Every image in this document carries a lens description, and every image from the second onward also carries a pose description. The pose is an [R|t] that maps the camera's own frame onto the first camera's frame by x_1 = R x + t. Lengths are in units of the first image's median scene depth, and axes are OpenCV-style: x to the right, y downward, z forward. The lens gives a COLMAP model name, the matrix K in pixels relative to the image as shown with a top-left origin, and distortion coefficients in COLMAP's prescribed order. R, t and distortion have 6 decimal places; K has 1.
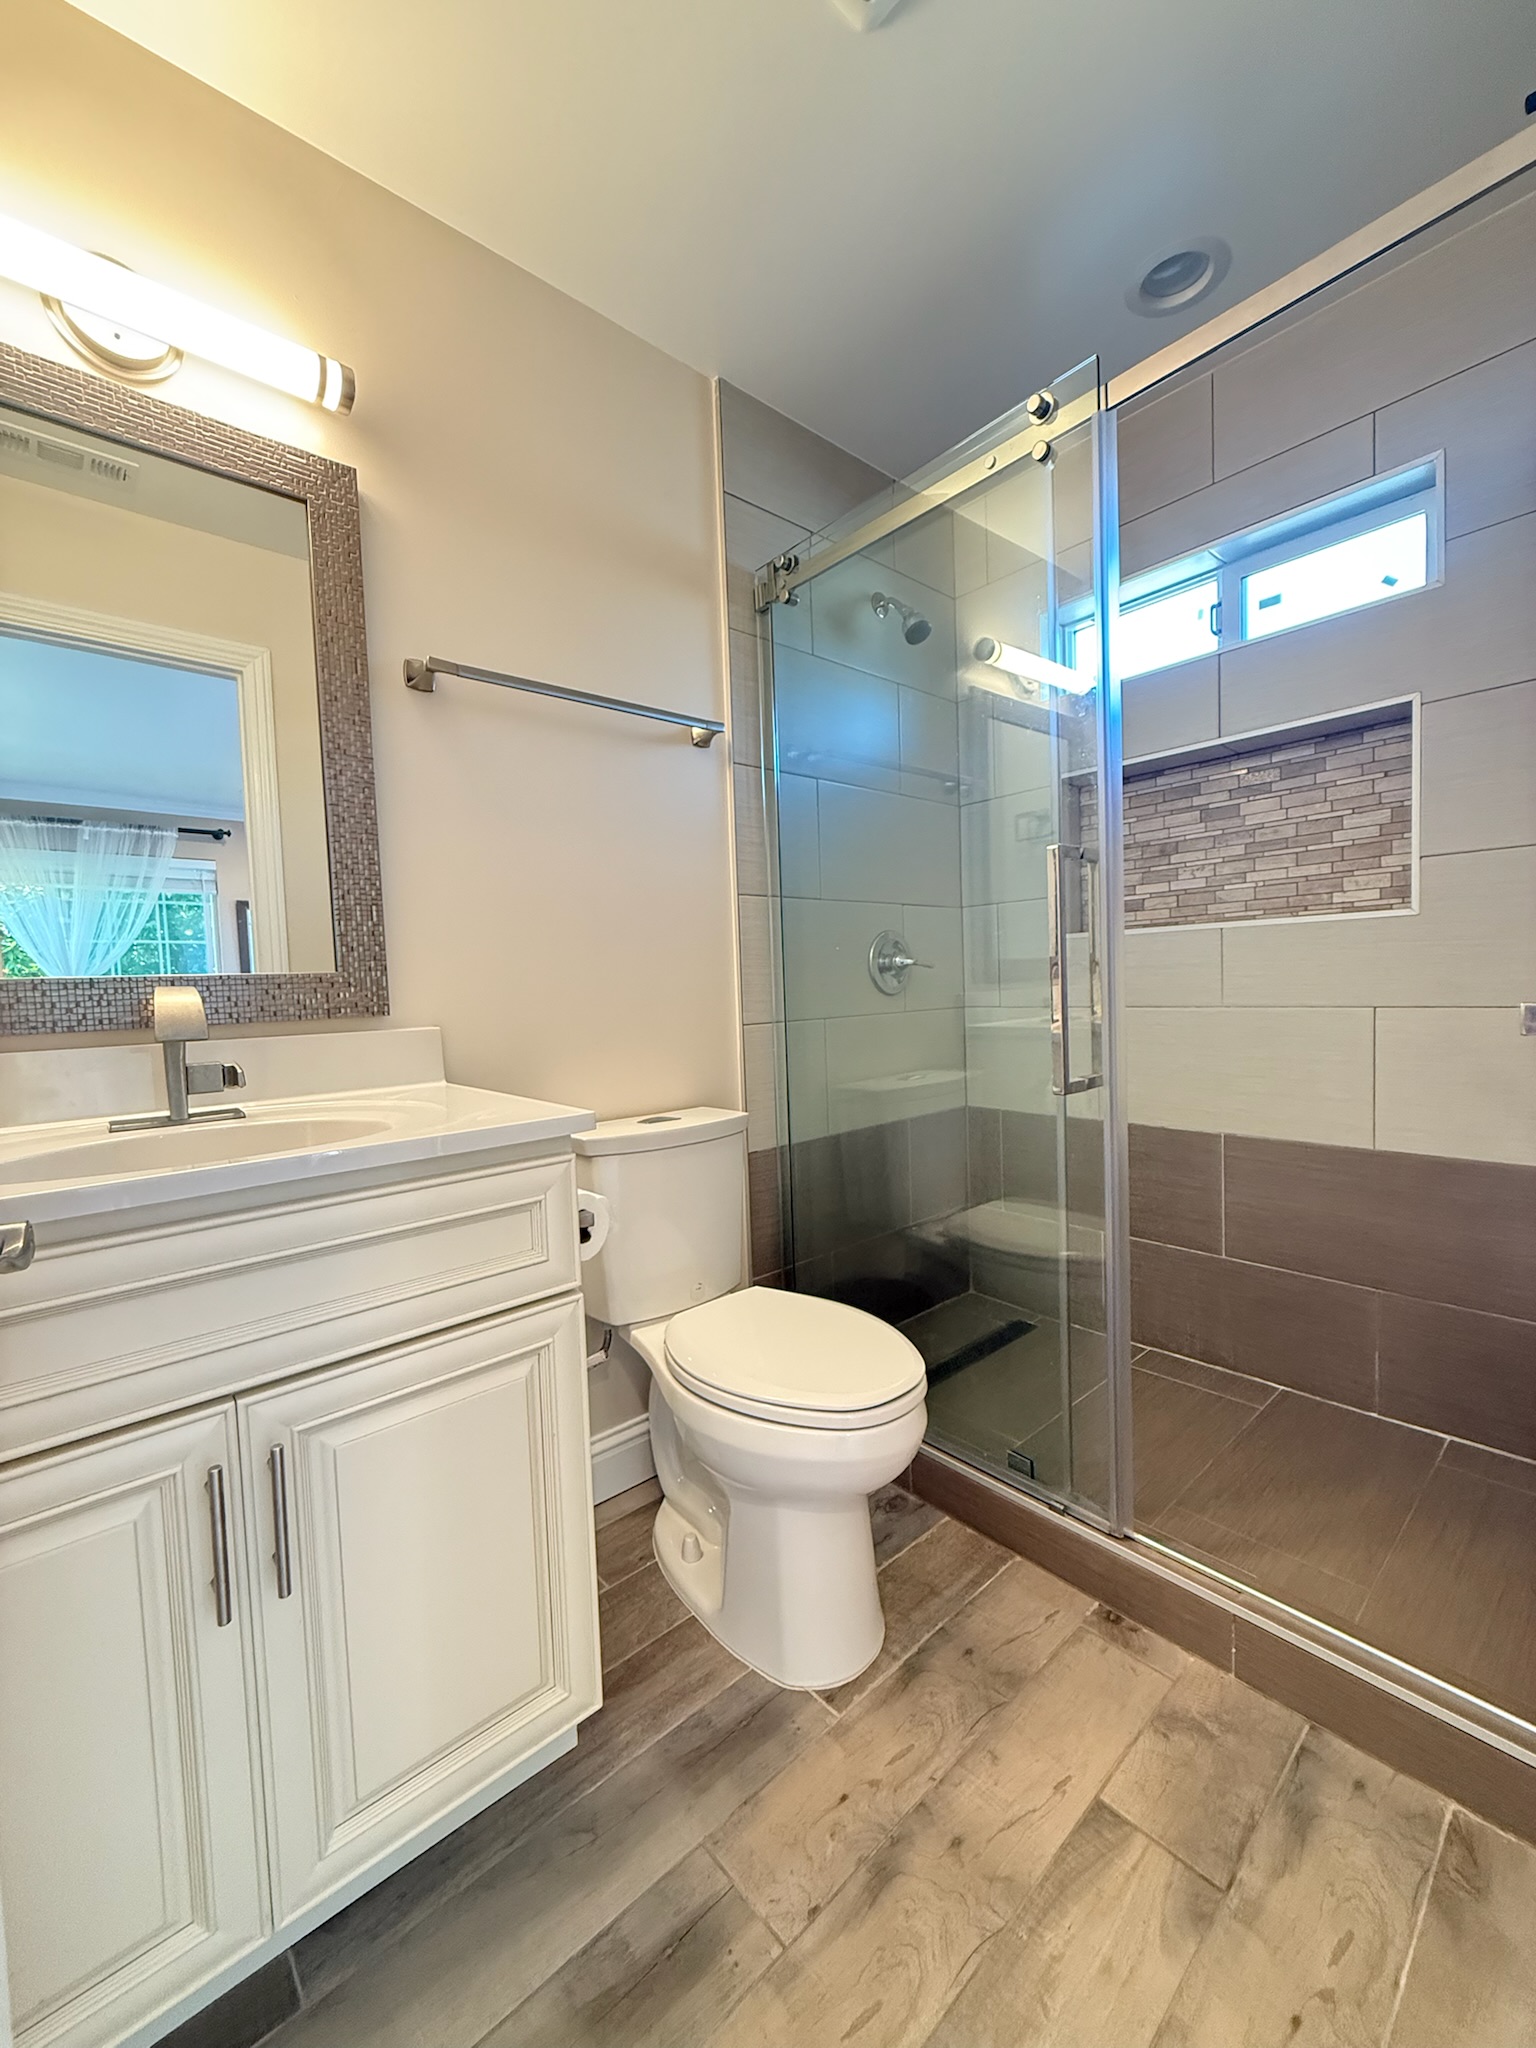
lens RADIAL K [[813.7, 0, 768.0], [0, 813.7, 1024.0], [0, 0, 1]] dist [0.001650, 0.000373]
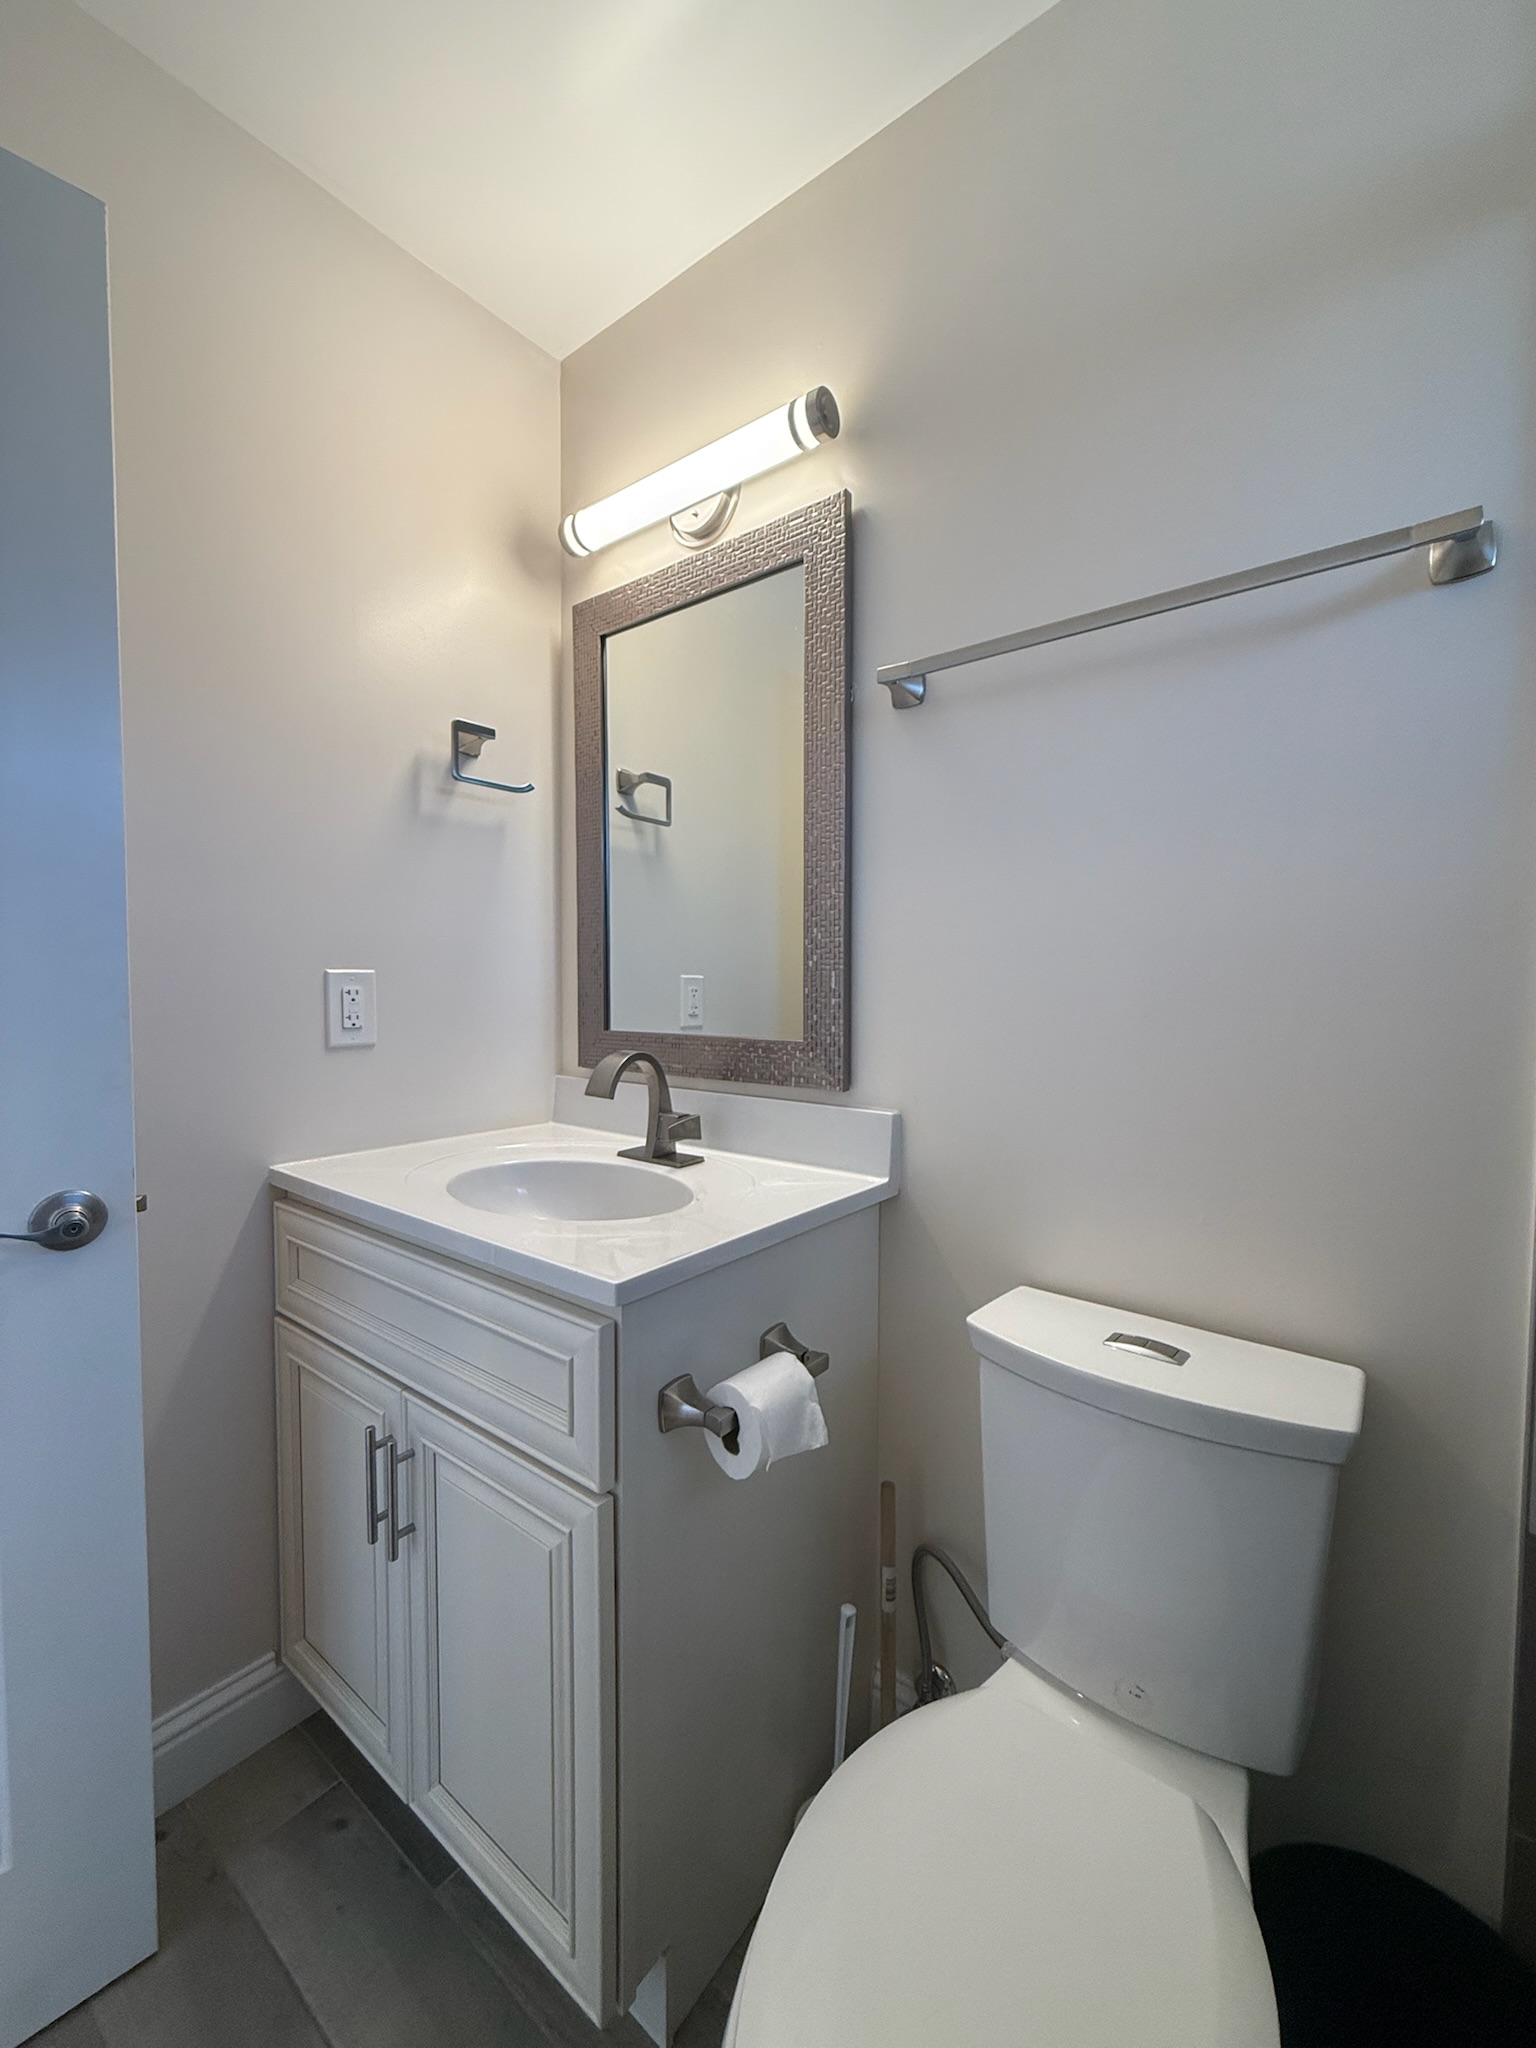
lens RADIAL K [[813.7, 0, 768.0], [0, 813.7, 1024.0], [0, 0, 1]] dist [0.001650, 0.000373]
pose [[0.201504, 0.065862, -0.977271, 0.416628], [-0.079708, 0.995530, 0.050658, -0.134509], [0.976239, 0.067688, 0.205853, 0.803054]]
